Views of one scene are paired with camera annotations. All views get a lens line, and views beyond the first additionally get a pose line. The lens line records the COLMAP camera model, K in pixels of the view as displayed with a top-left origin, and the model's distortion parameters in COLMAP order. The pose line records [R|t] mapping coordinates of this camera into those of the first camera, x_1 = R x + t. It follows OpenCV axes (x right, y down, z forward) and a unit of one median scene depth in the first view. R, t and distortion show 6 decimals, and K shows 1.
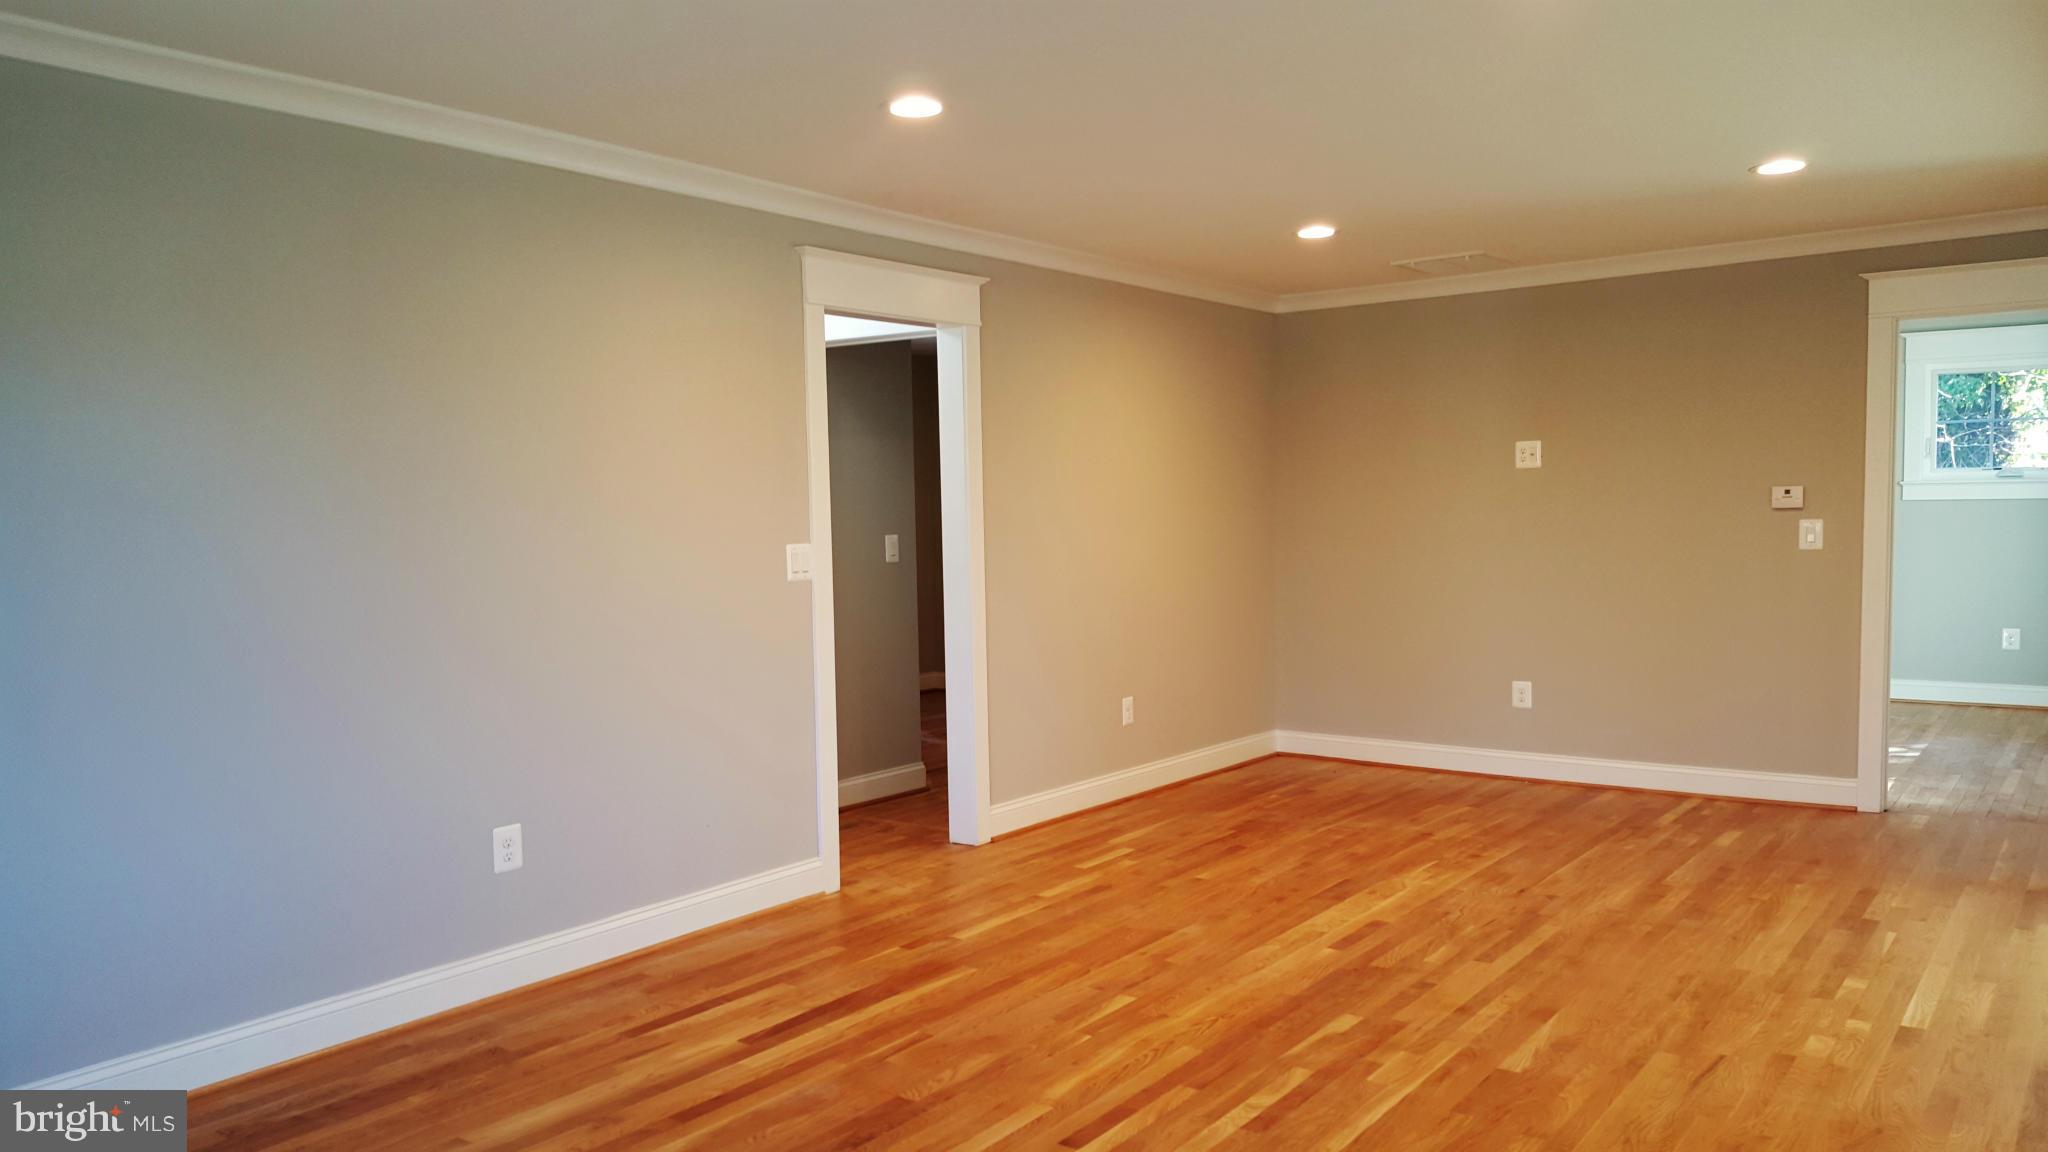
lens RADIAL K [[1468.0, 0, 980.5], [0, 1468.0, 600.7], [0, 0, 1]] dist [0.140917, -0.180619]
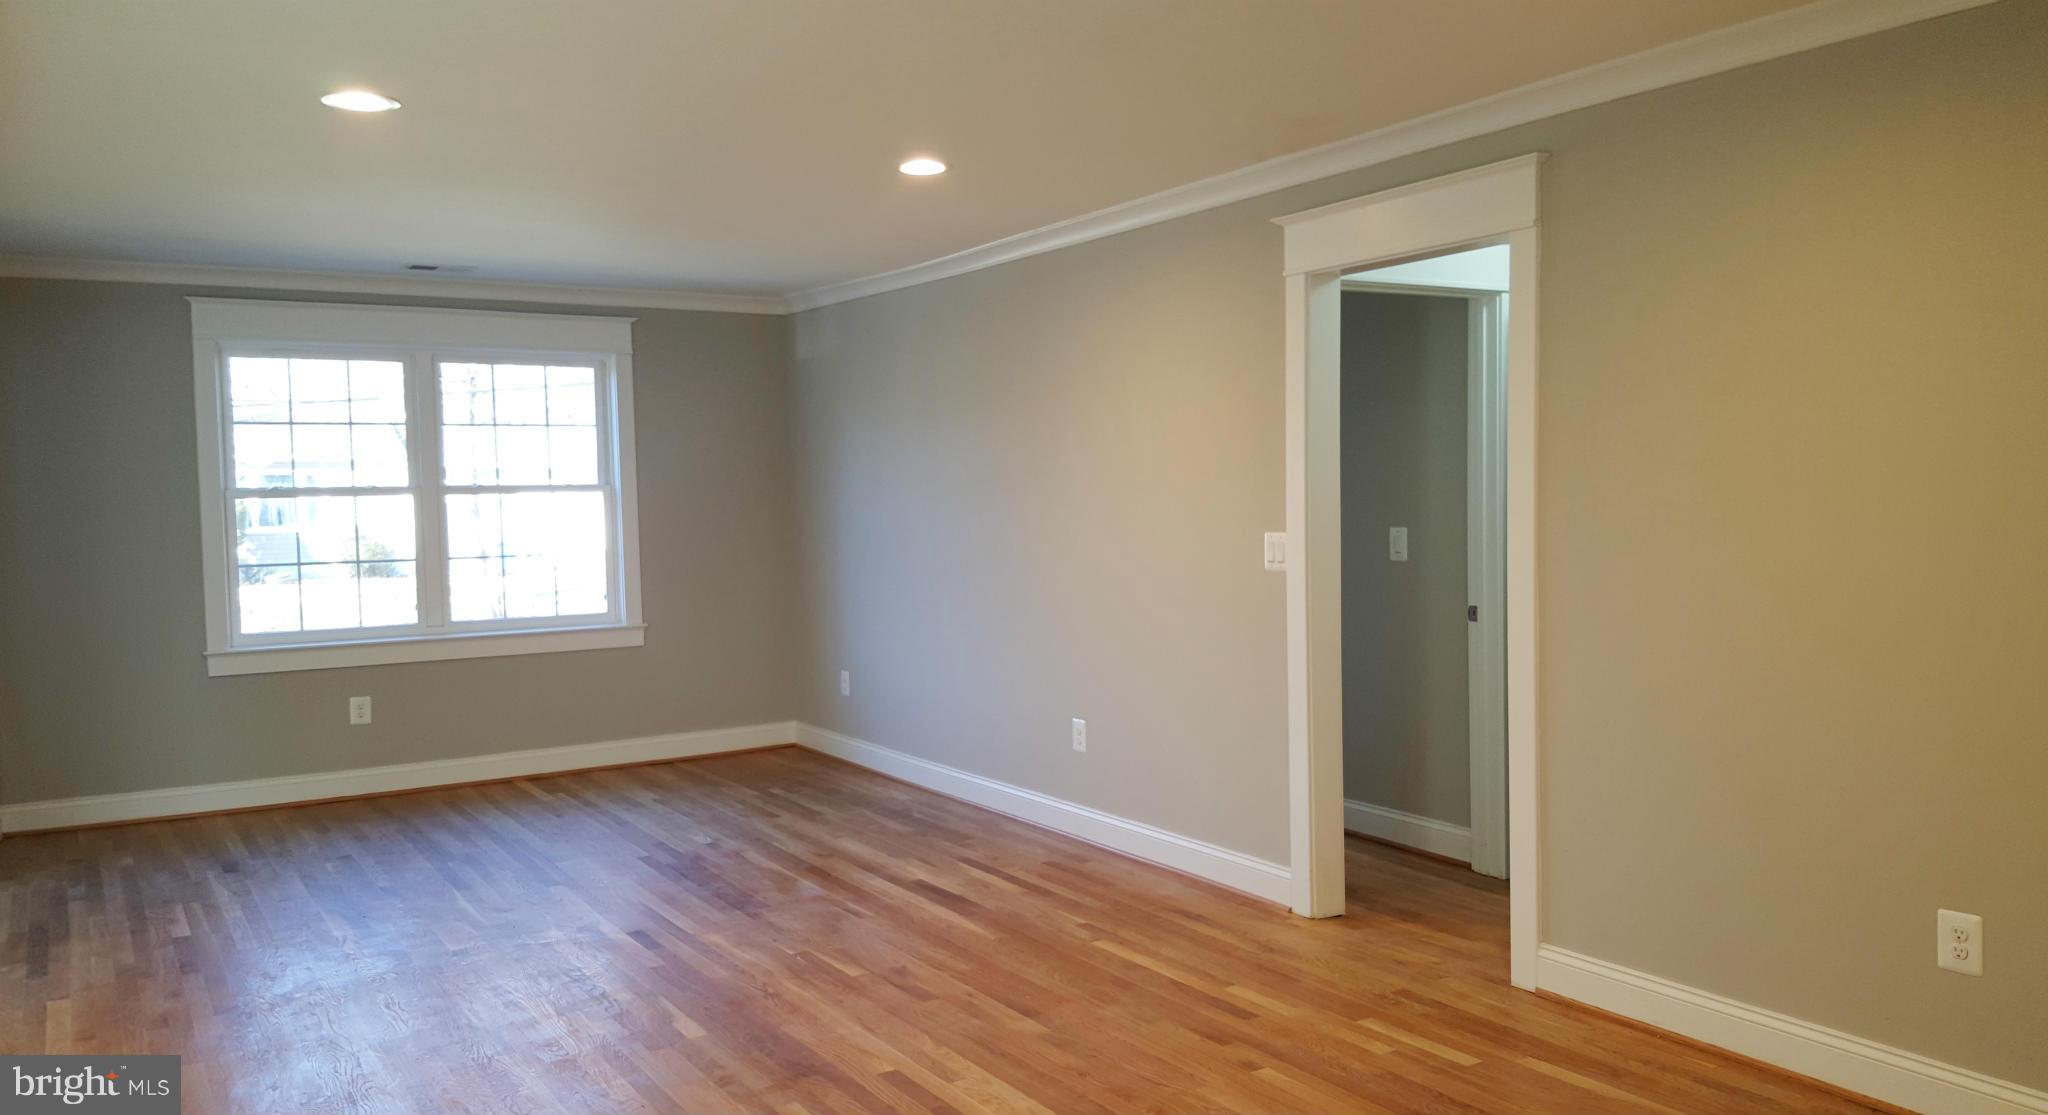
lens RADIAL K [[1525.0, 0, 1024.0], [0, 1525.0, 557.5], [0, 0, 1]] dist [0.151416, -0.277063]
pose [[-0.338691, 0.071272, -0.938194, 0.898144], [-0.033603, 0.995575, 0.087762, -0.108066], [0.940297, 0.061250, -0.334798, 1.226630]]
